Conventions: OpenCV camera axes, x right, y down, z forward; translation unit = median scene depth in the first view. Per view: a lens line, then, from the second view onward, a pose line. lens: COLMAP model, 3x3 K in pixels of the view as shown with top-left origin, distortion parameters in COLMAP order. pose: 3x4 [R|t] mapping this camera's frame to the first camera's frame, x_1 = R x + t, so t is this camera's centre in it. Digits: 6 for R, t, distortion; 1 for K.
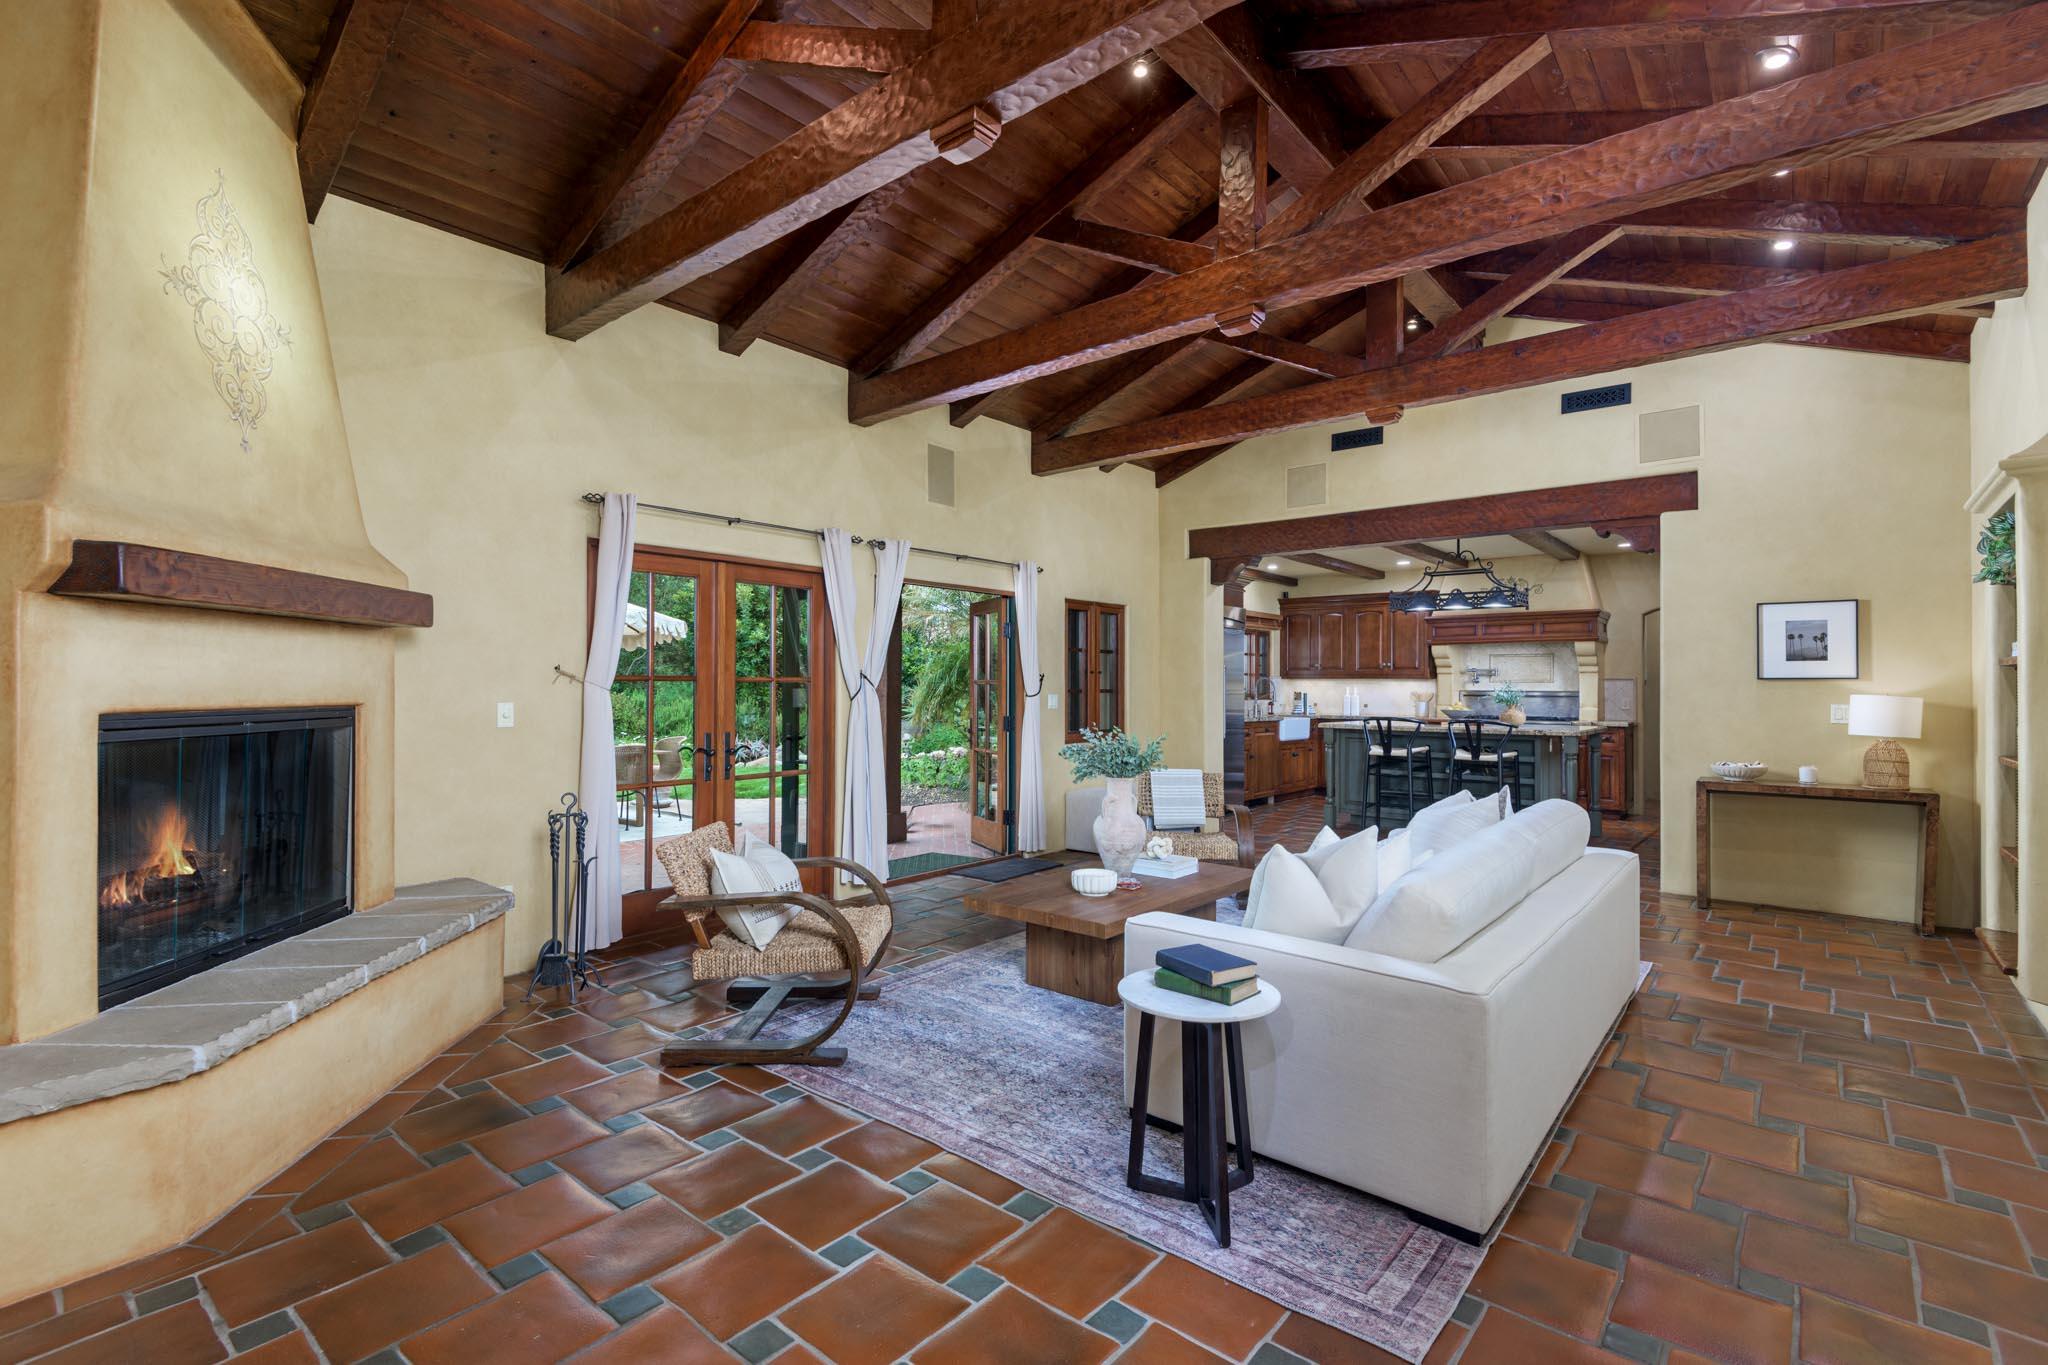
lens RADIAL K [[939.7, 0, 1023.4], [0, 939.7, 676.7], [0, 0, 1]] dist [0.002755, 0.000215]
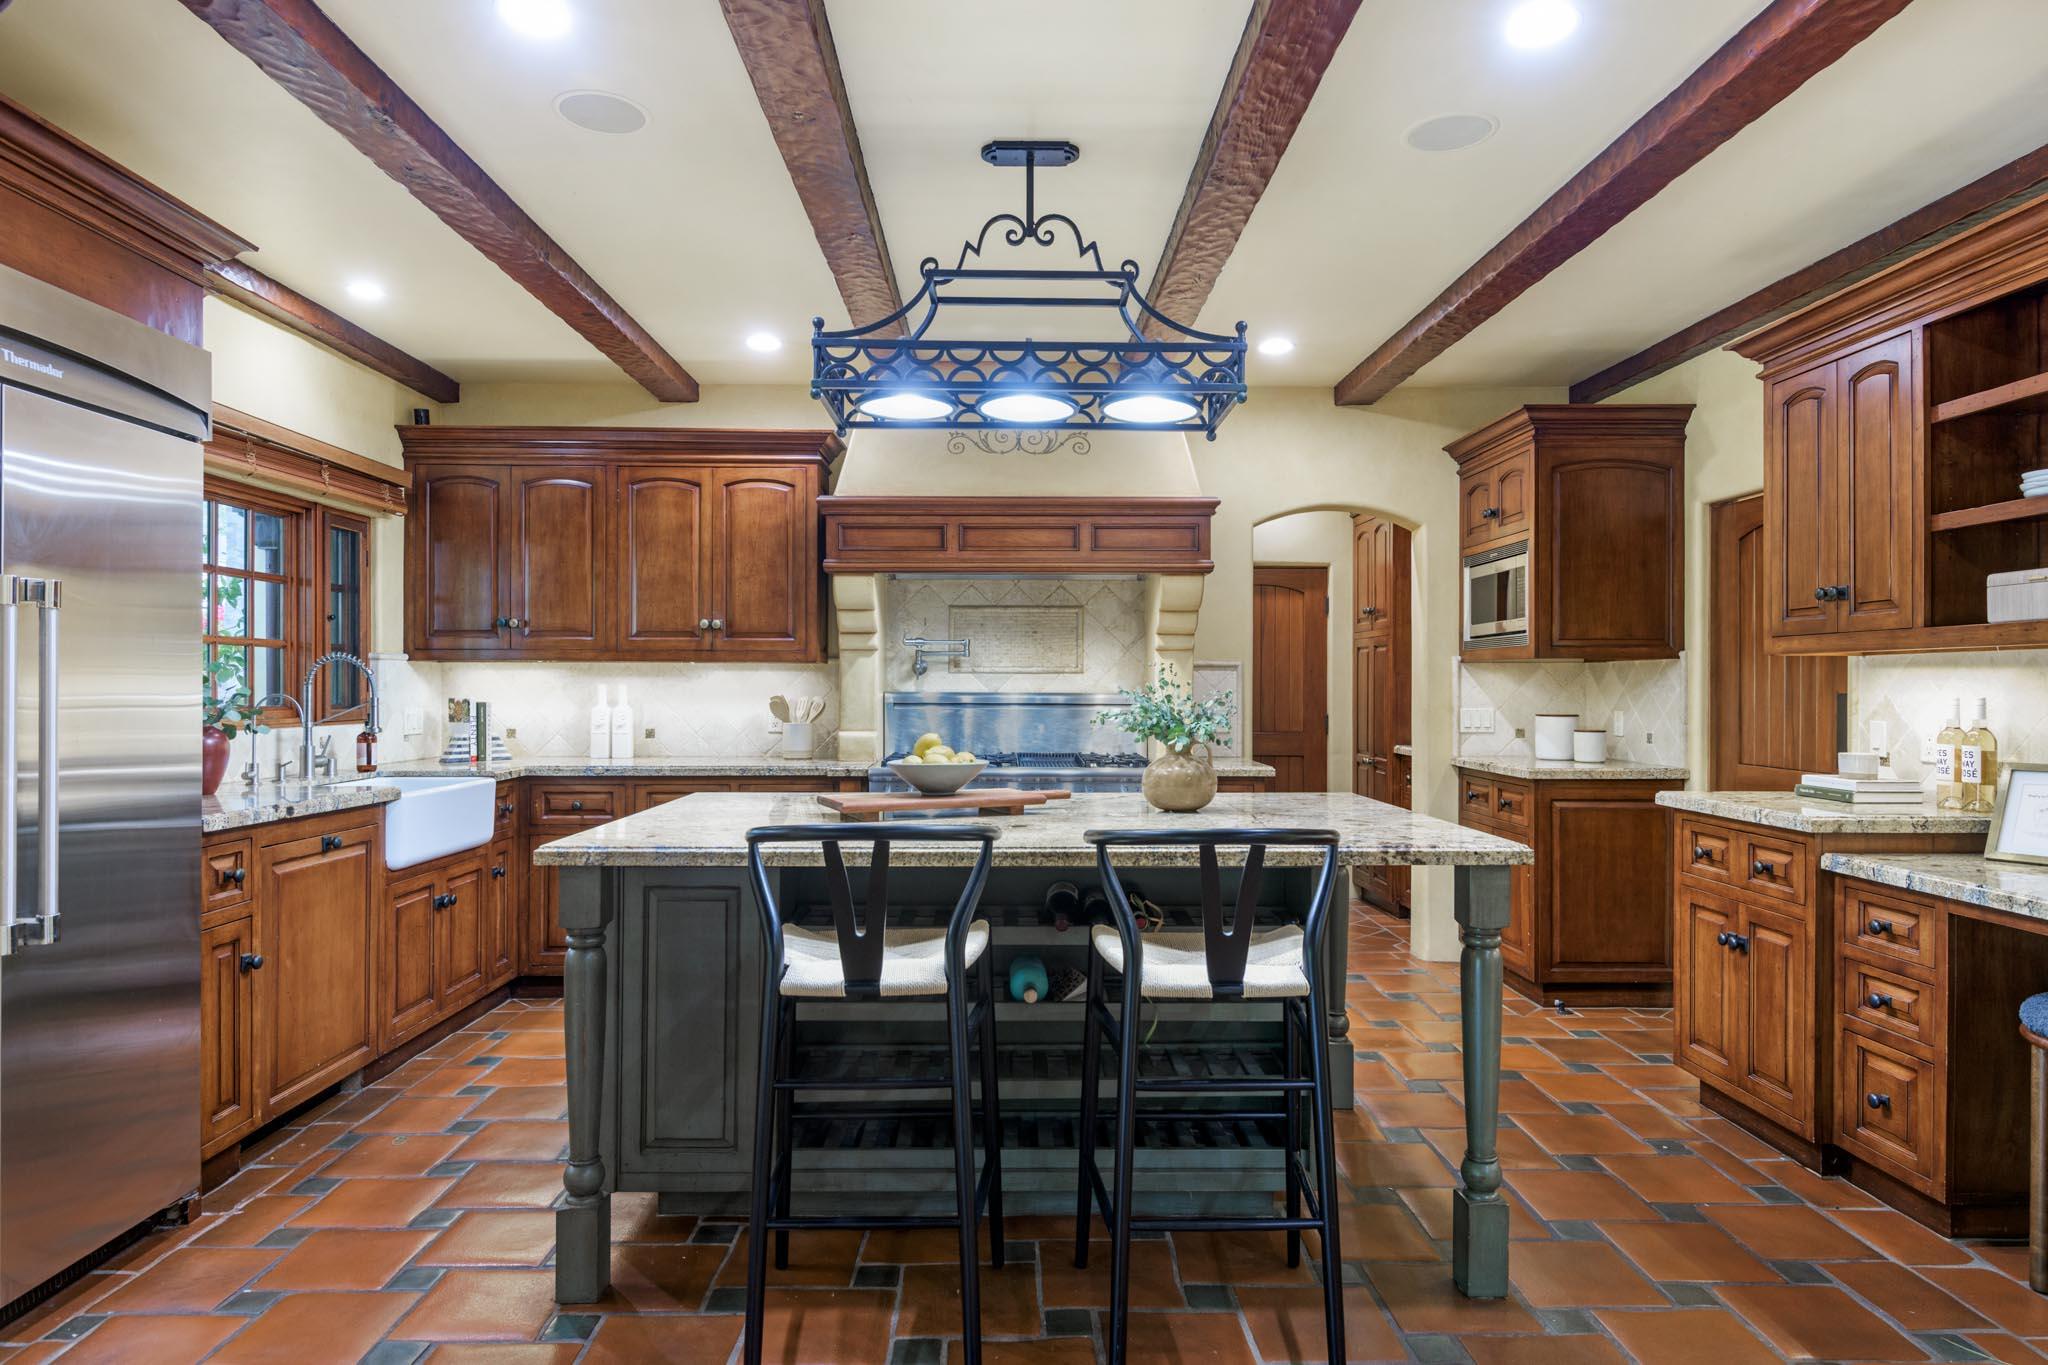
lens RADIAL K [[1144.8, 0, 1024.4], [0, 1144.8, 682.4], [0, 0, 1]] dist [-0.001486, -0.000192]
pose [[0.751364, -0.000064, 0.659888, 0.182703], [-0.005957, 0.999959, 0.006879, 0.006327], [-0.659862, -0.009100, 0.751332, 0.584743]]
